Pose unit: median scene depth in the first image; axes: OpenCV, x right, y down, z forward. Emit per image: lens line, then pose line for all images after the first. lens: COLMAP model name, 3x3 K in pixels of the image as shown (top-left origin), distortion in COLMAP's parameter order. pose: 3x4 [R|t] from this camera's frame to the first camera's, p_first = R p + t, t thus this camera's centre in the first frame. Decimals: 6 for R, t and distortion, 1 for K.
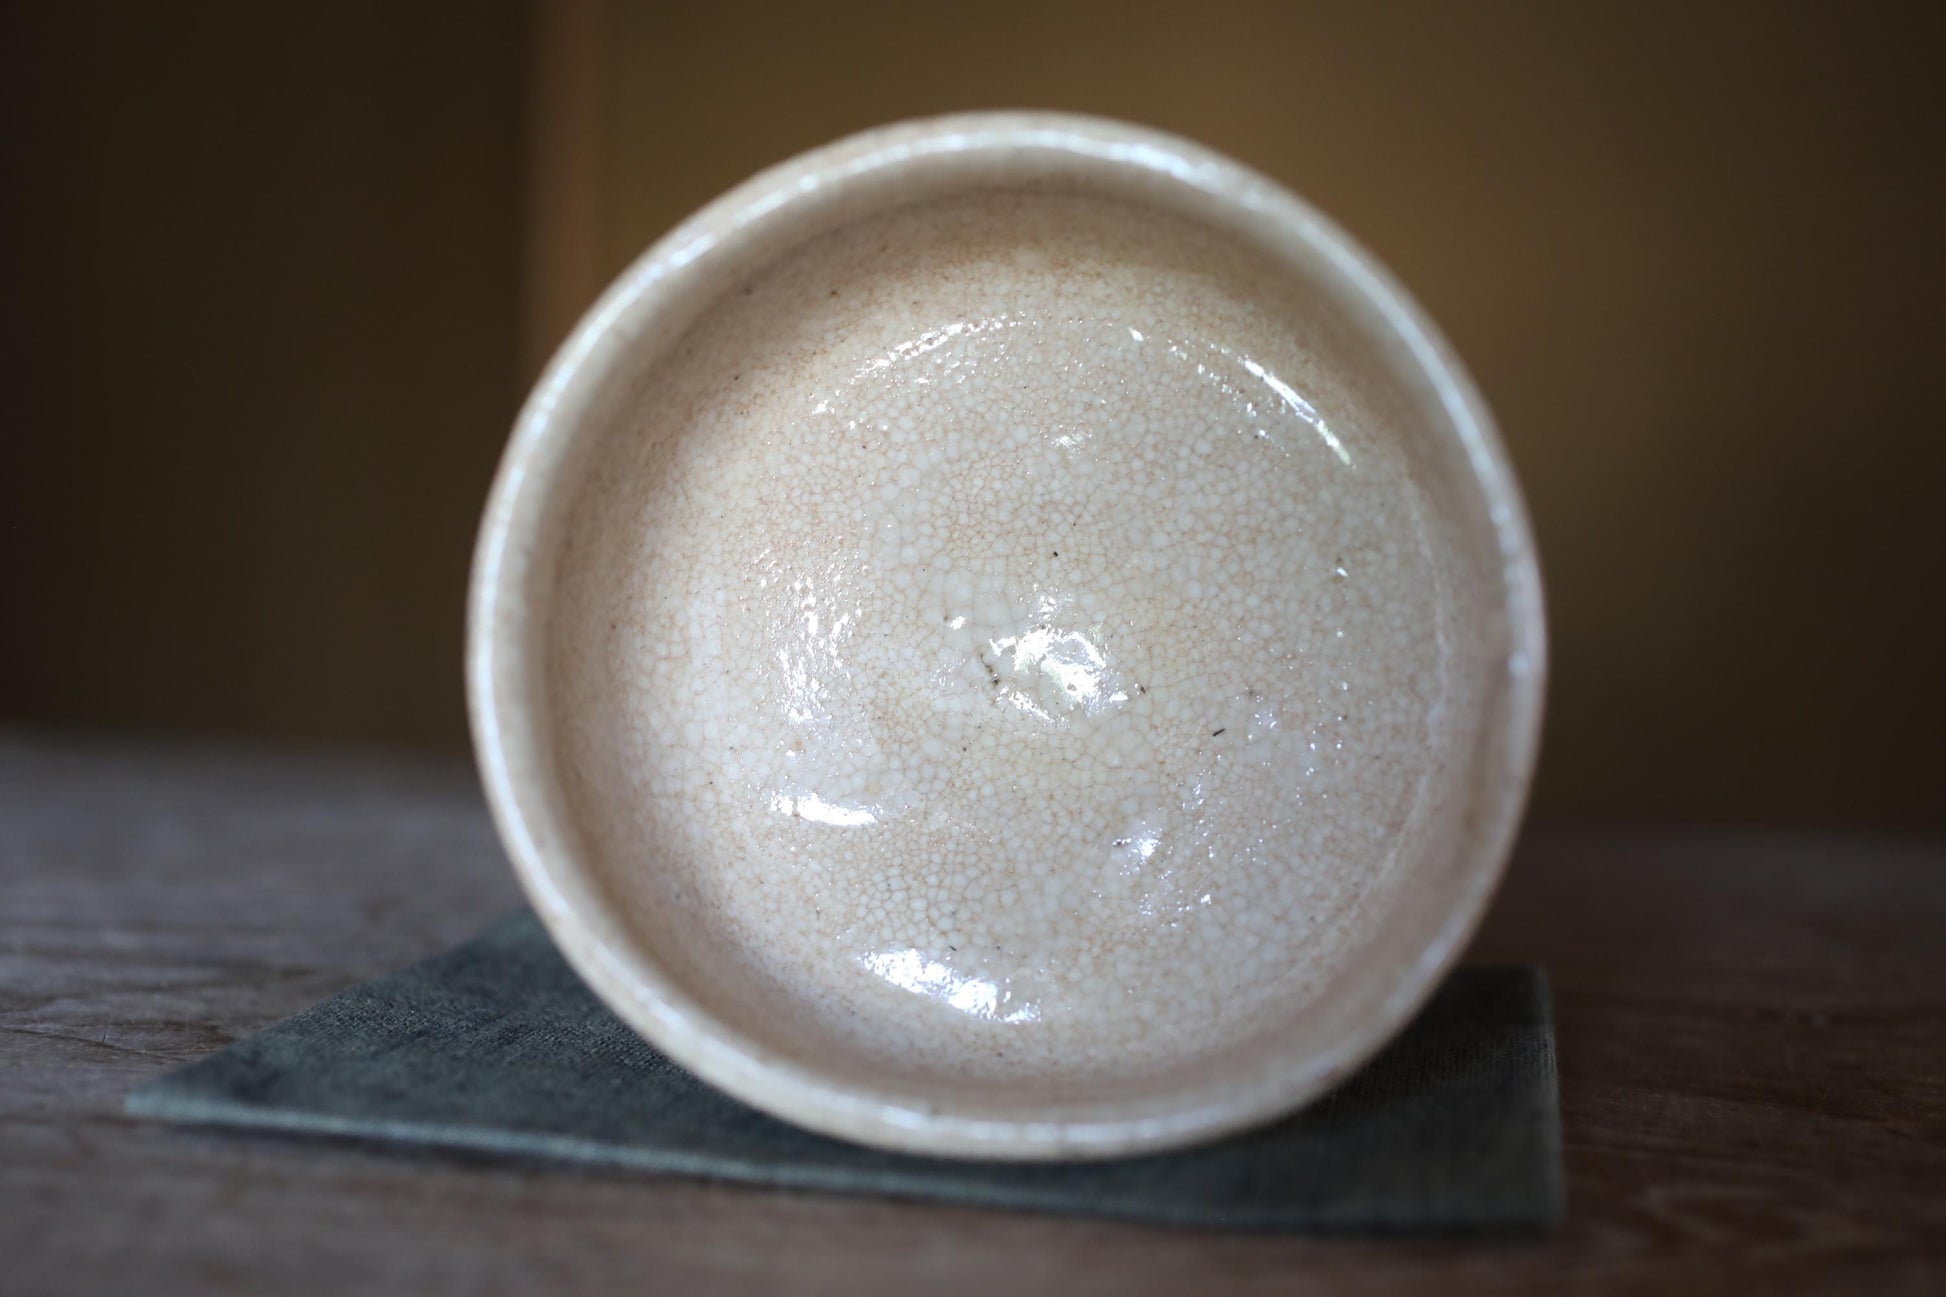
lens RADIAL K [[3427.9, 0, 973.0], [0, 3427.9, 648.5], [0, 0, 1]] dist [0.022407, 0.379217]
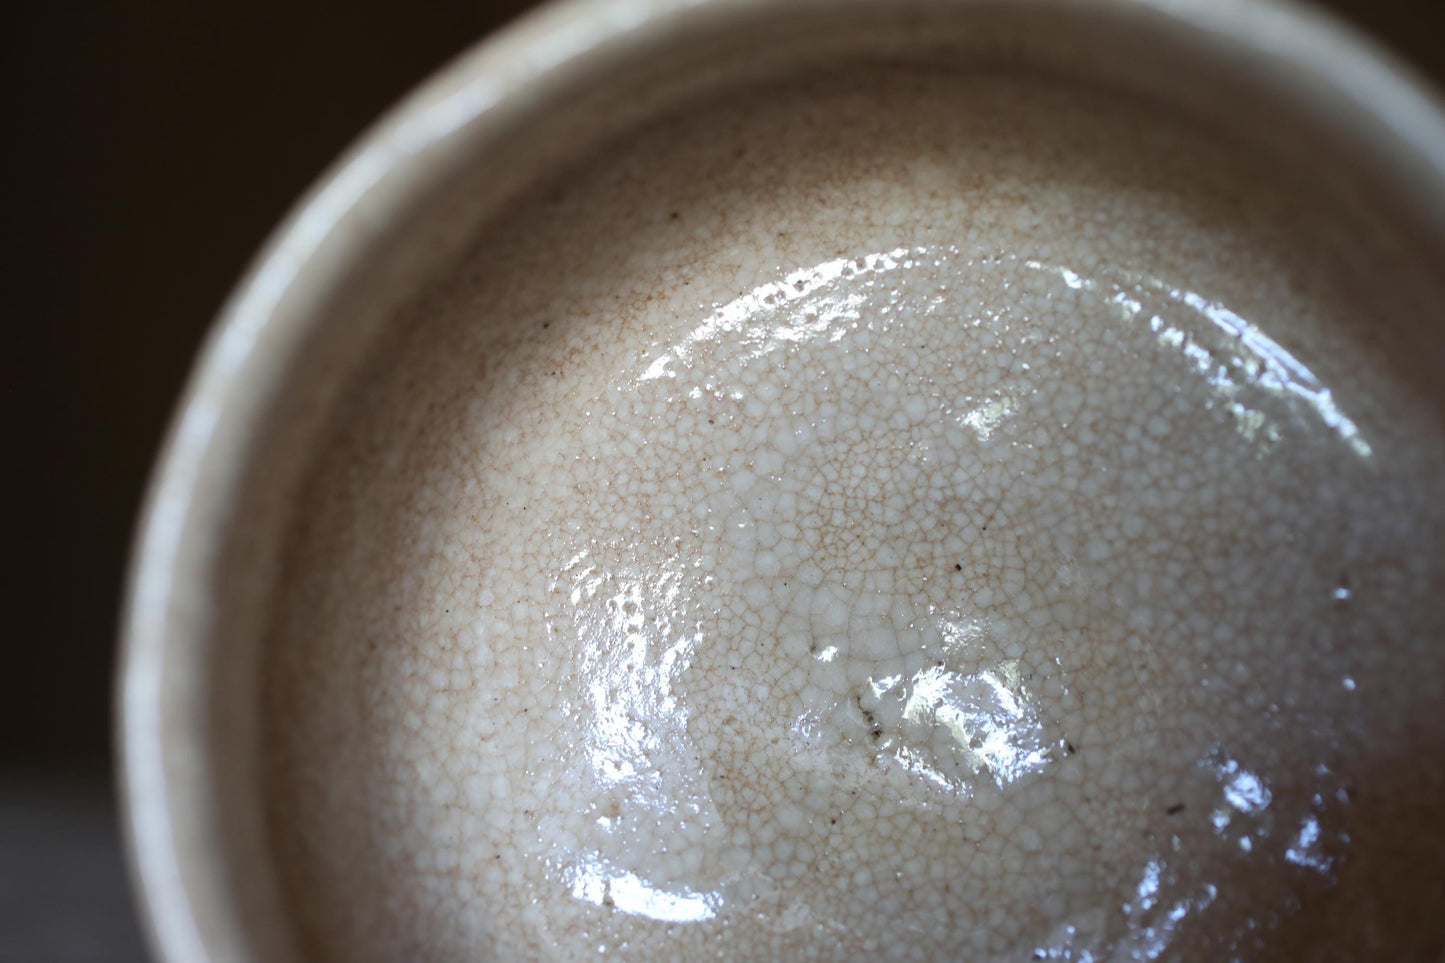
lens RADIAL K [[2394.6, 0, 722.5], [0, 2394.6, 481.5], [0, 0, 1]] dist [-0.014899, 0.042966]
pose [[0.998181, 0.021096, -0.056473, 0.001392], [-0.026599, 0.994778, -0.098536, 0.007458], [0.054100, 0.099859, 0.993530, 0.468965]]
